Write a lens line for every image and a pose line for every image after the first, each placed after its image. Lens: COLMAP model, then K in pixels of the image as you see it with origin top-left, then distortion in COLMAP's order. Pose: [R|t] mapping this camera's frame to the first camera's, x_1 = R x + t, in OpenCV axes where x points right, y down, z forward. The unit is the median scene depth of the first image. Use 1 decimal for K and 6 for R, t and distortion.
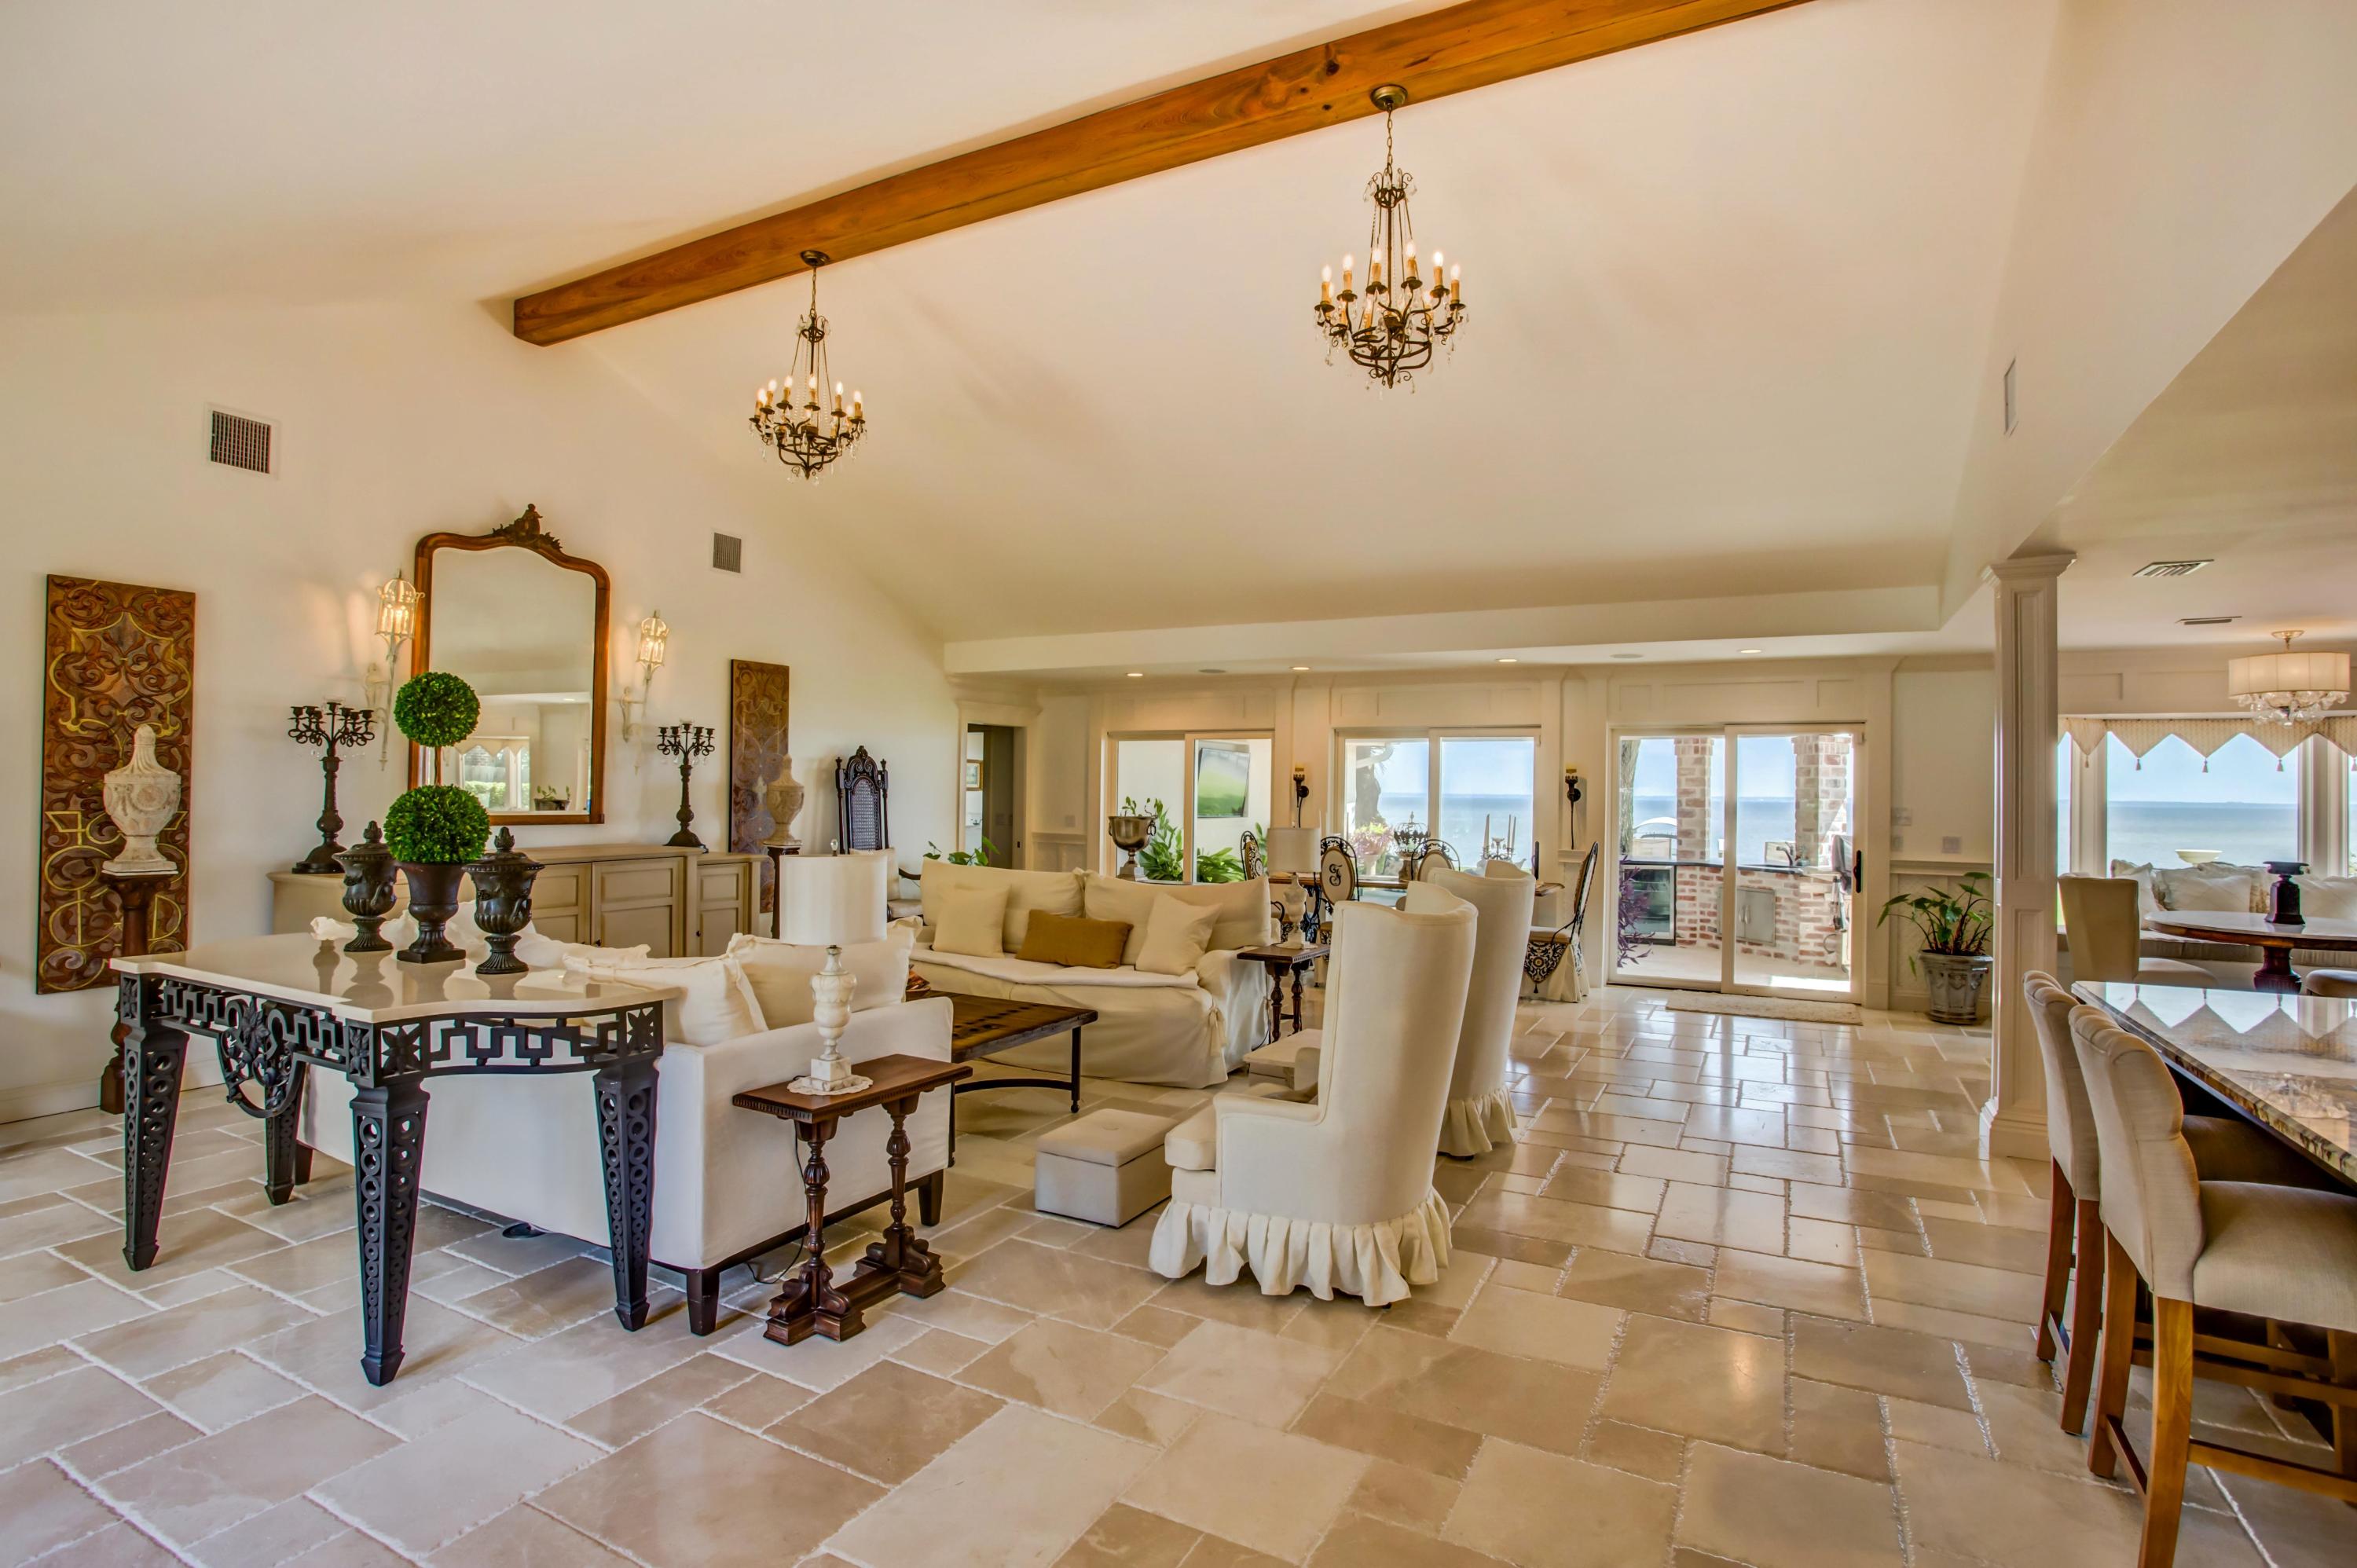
lens RADIAL K [[1150.8, 0, 1183.8], [0, 1150.8, 778.0], [0, 0, 1]] dist [-0.076594, 0.036860]
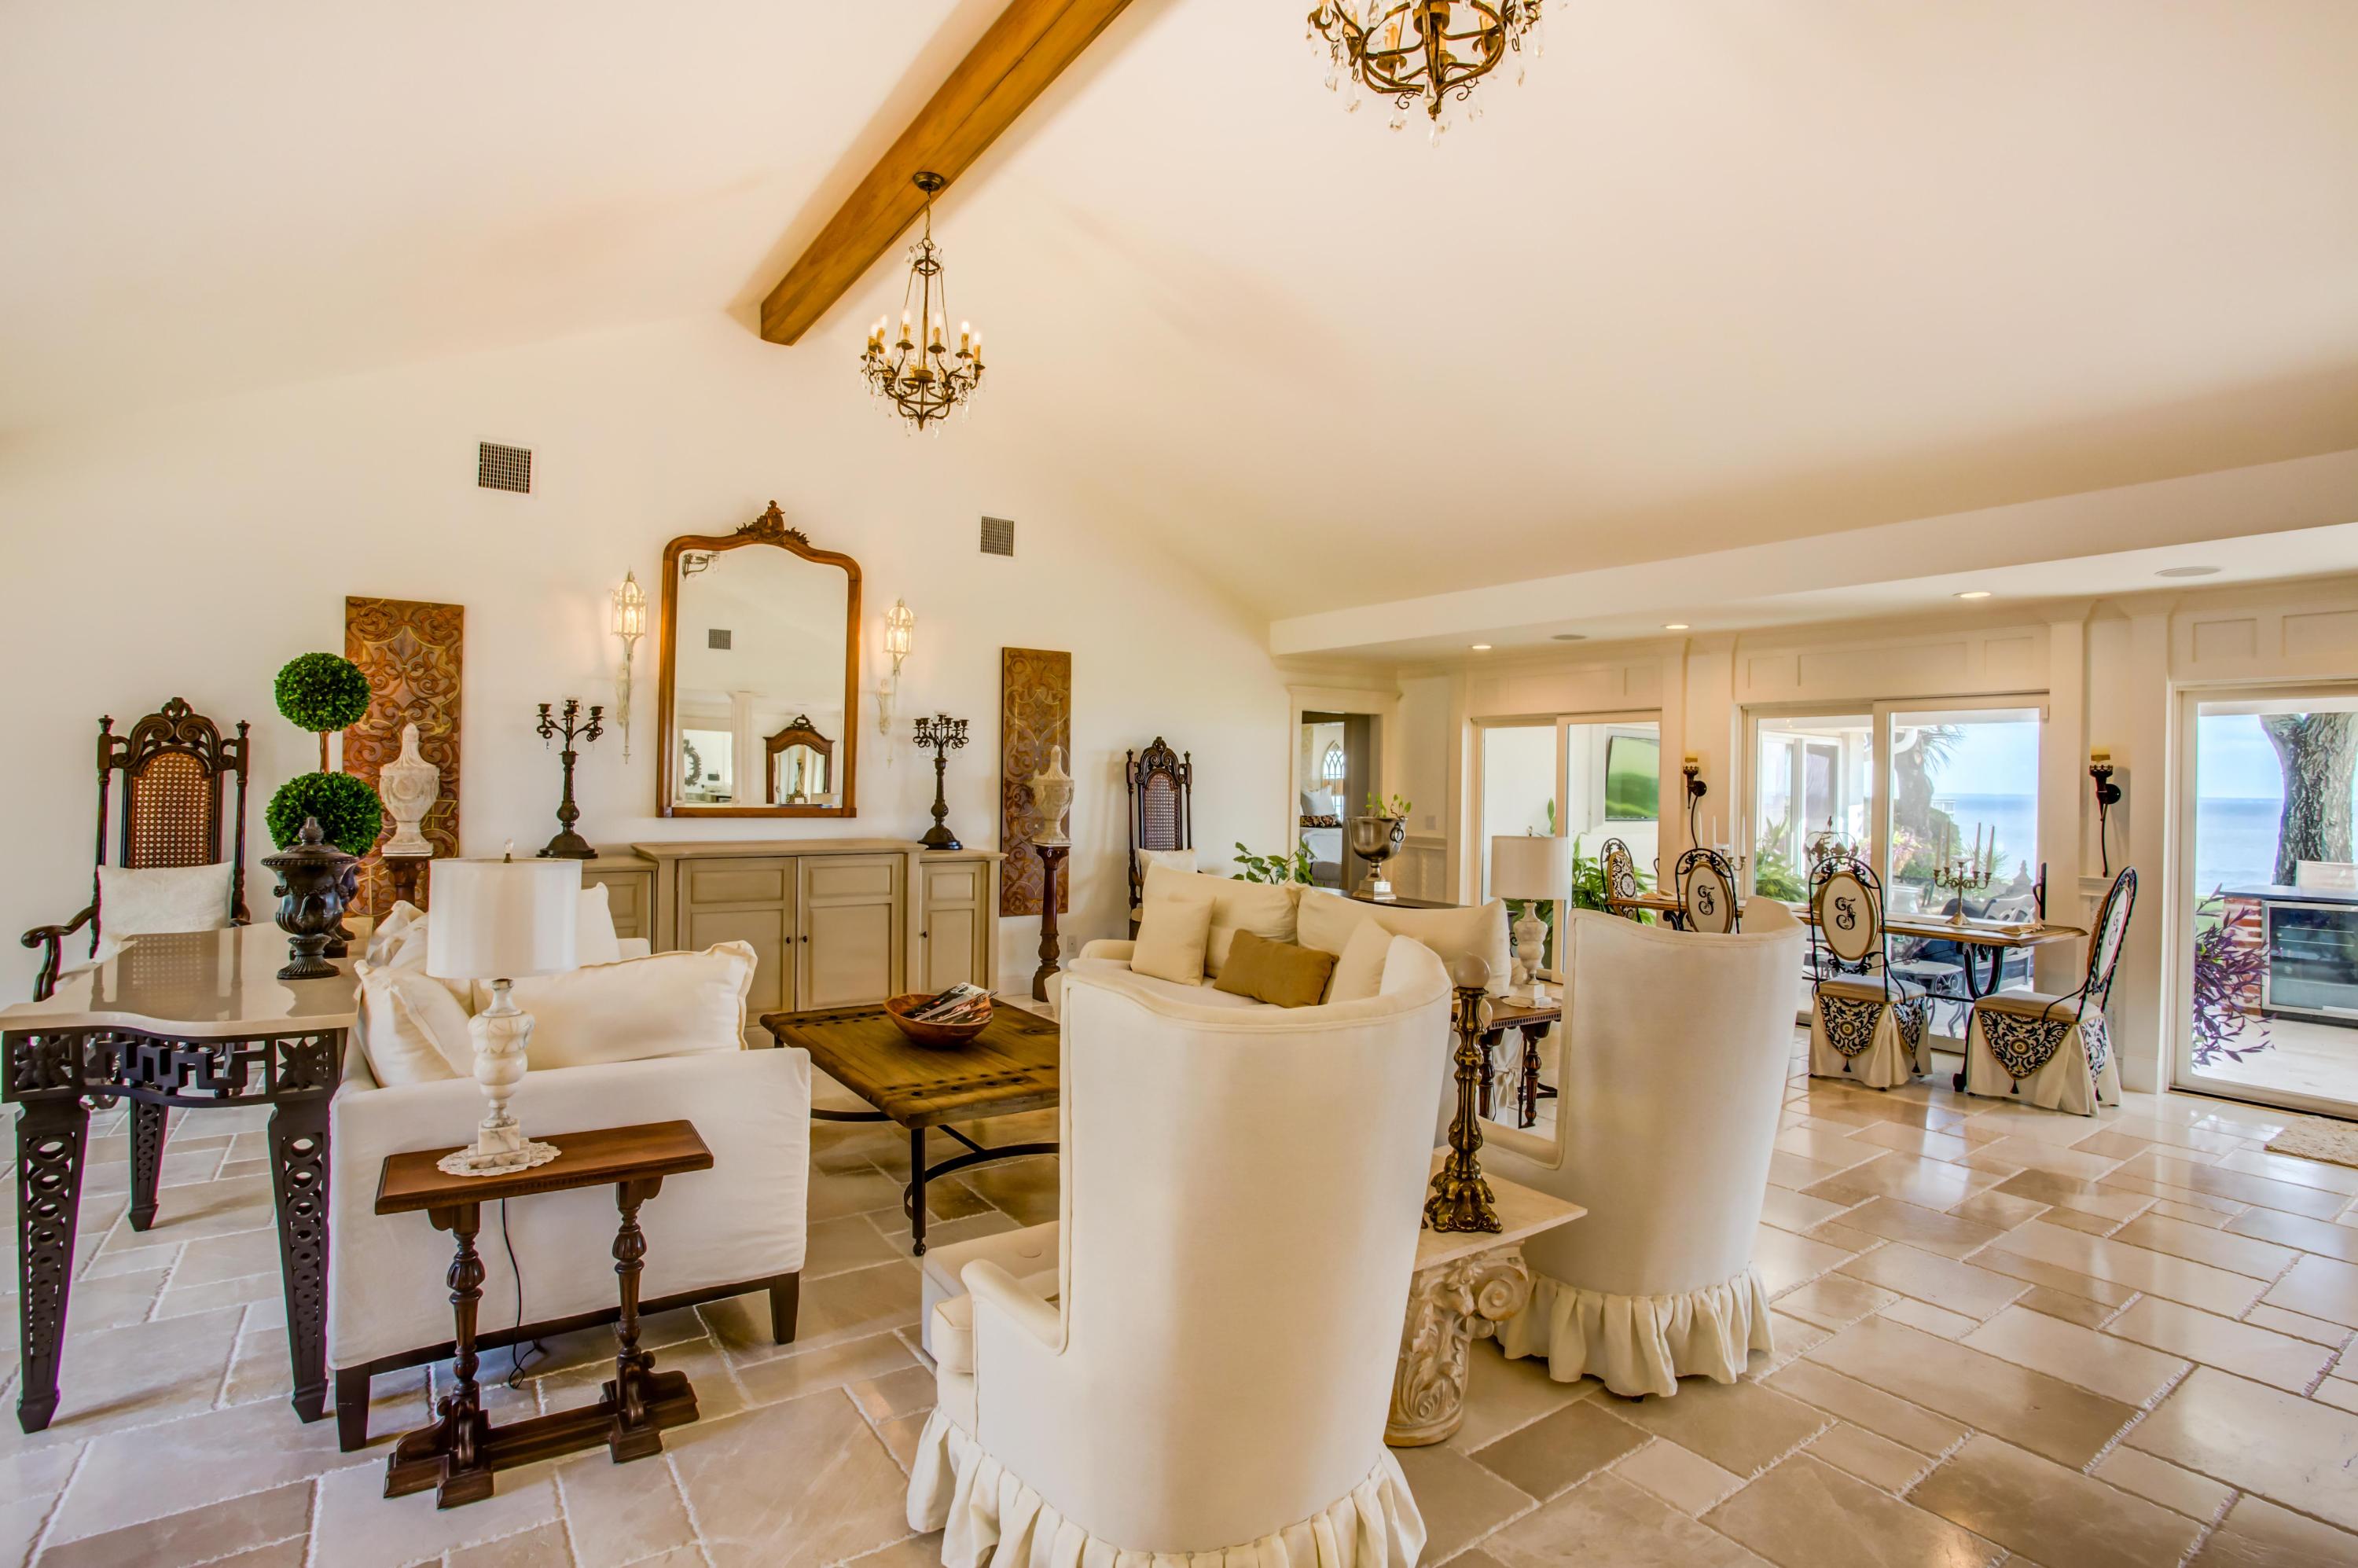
lens RADIAL K [[1151.4, 0, 1184.3], [0, 1151.4, 778.0], [0, 0, 1]] dist [-0.076594, 0.036860]
pose [[0.891147, -0.001018, -0.453713, 0.190932], [0.001402, 0.999999, 0.000510, 0.005391], [0.453712, -0.001091, 0.891148, 0.228284]]
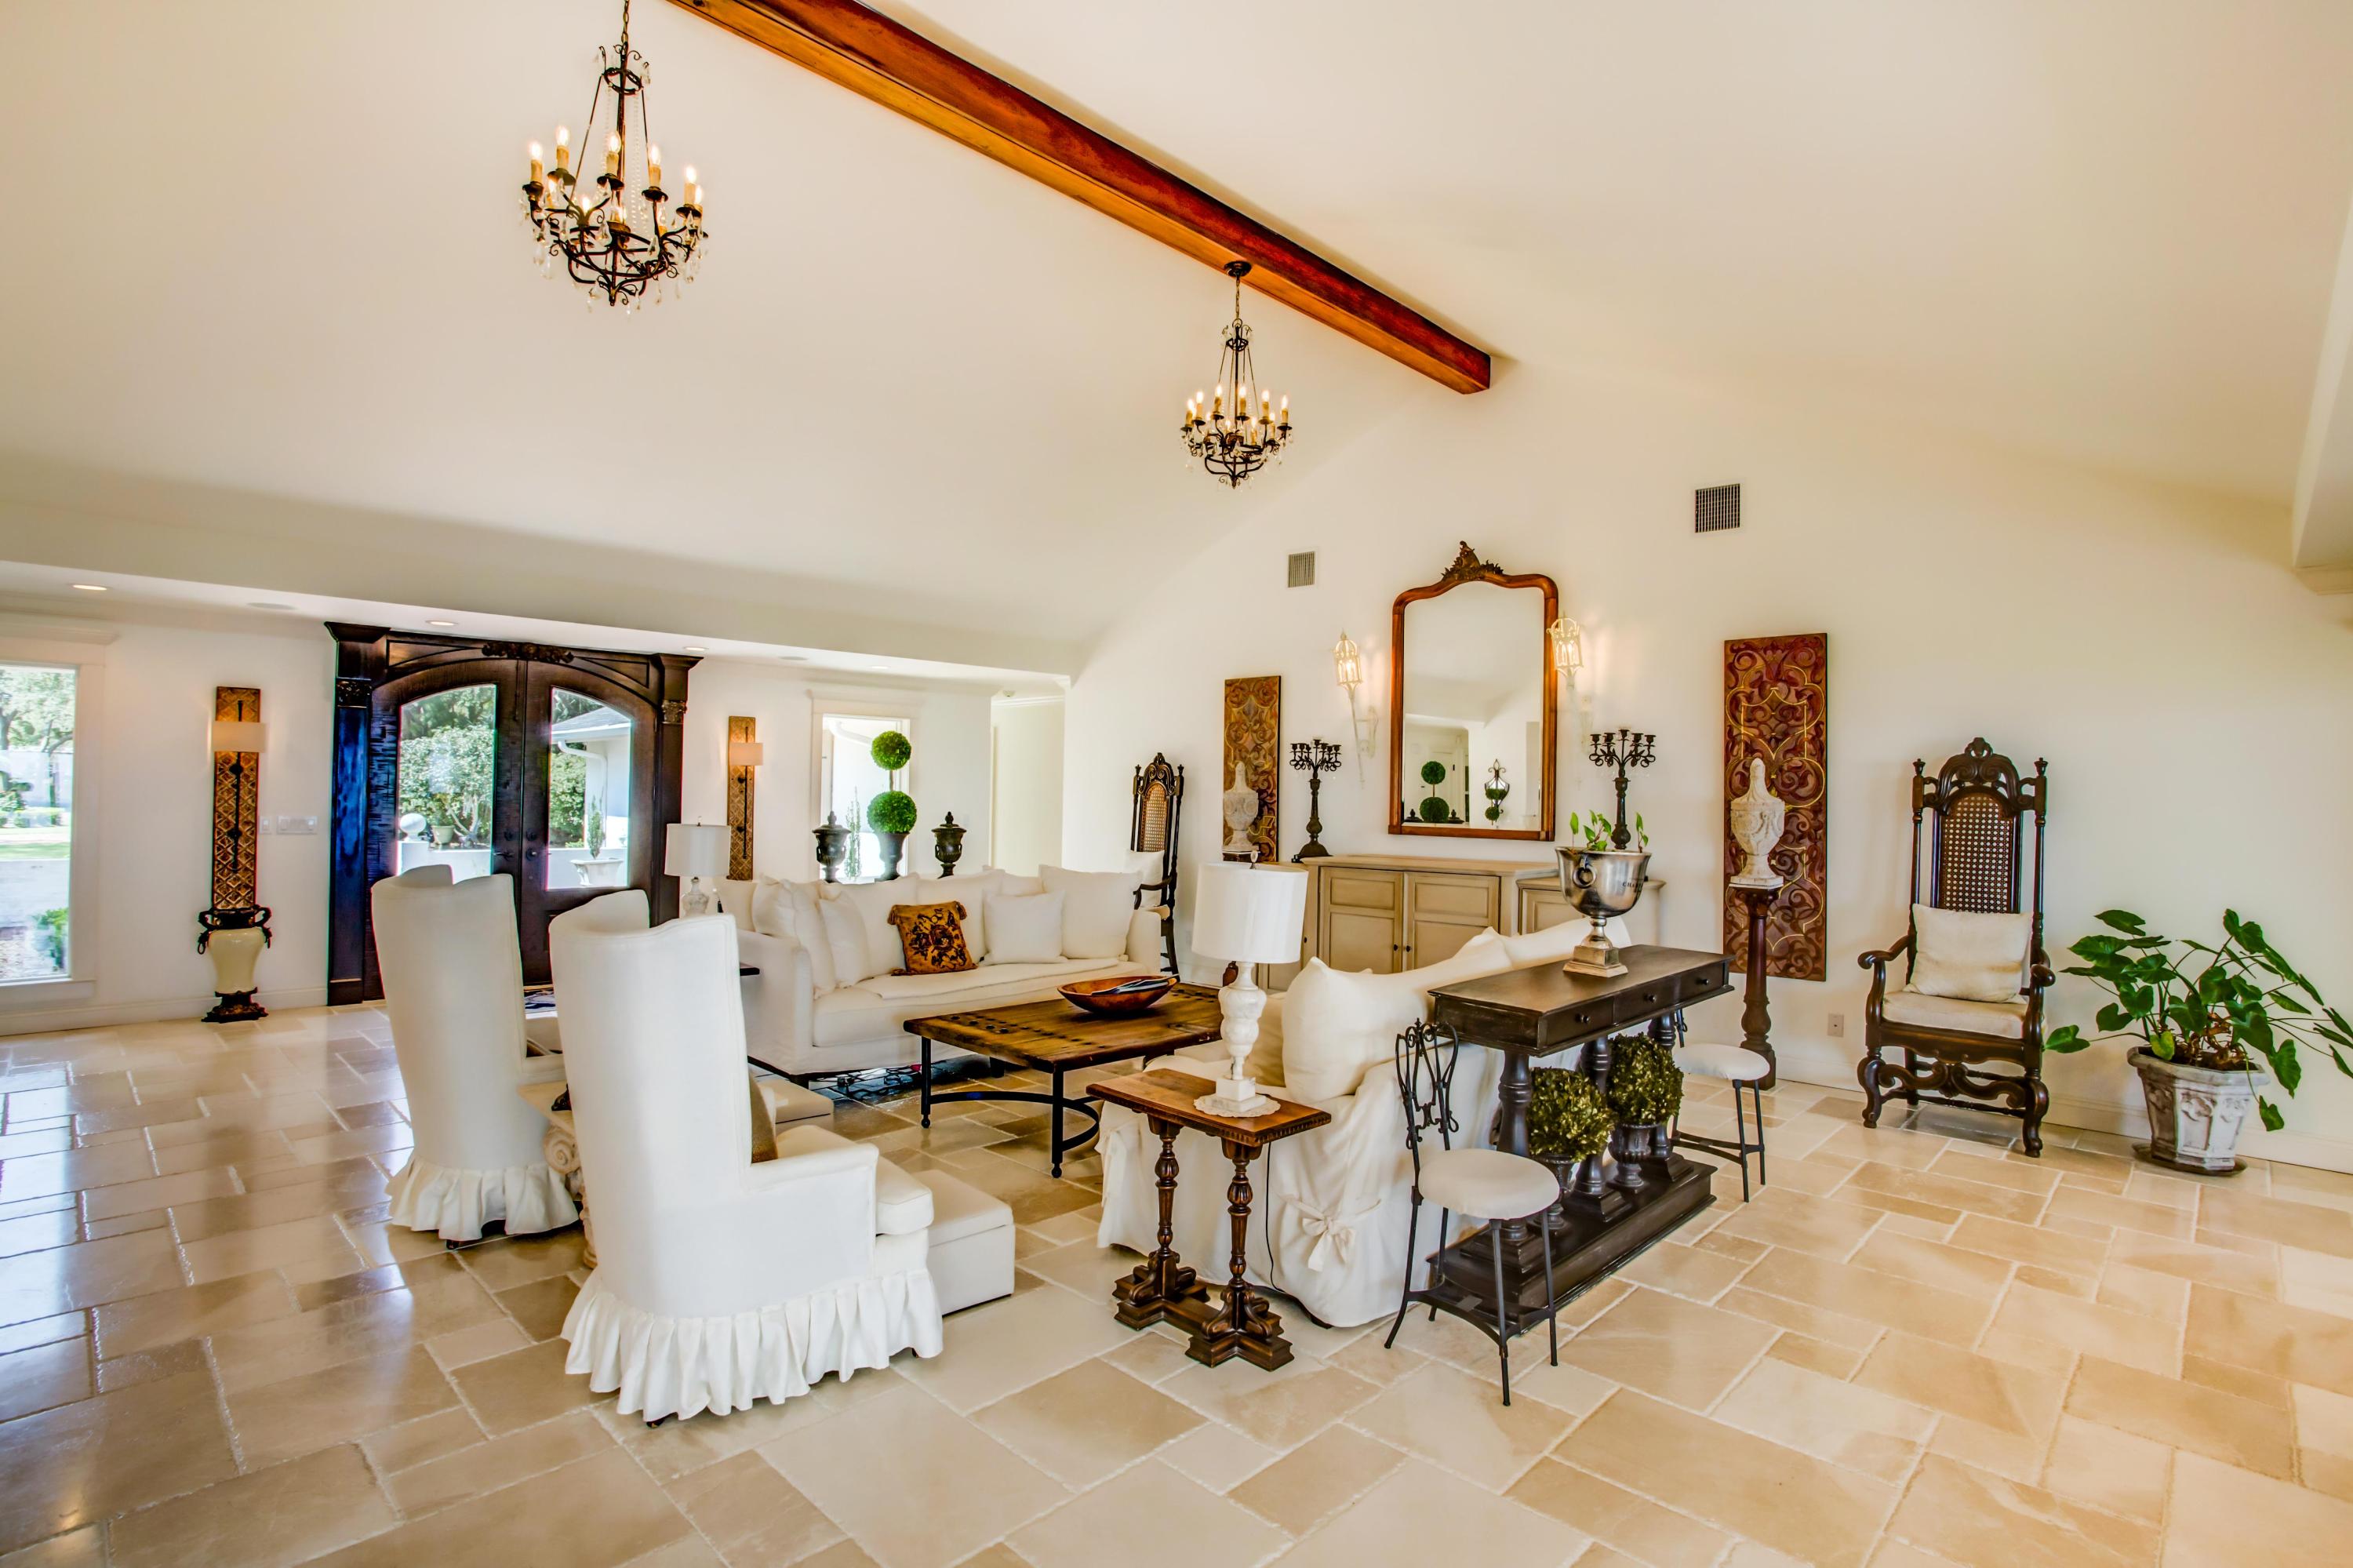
lens RADIAL K [[1149.0, 0, 1181.8], [0, 1149.0, 778.0], [0, 0, 1]] dist [-0.076594, 0.036860]
pose [[-0.272678, -0.029438, -0.961655, 0.485457], [-0.008354, 0.999567, -0.028230, 0.015945], [0.962069, 0.000336, -0.272806, 0.927679]]
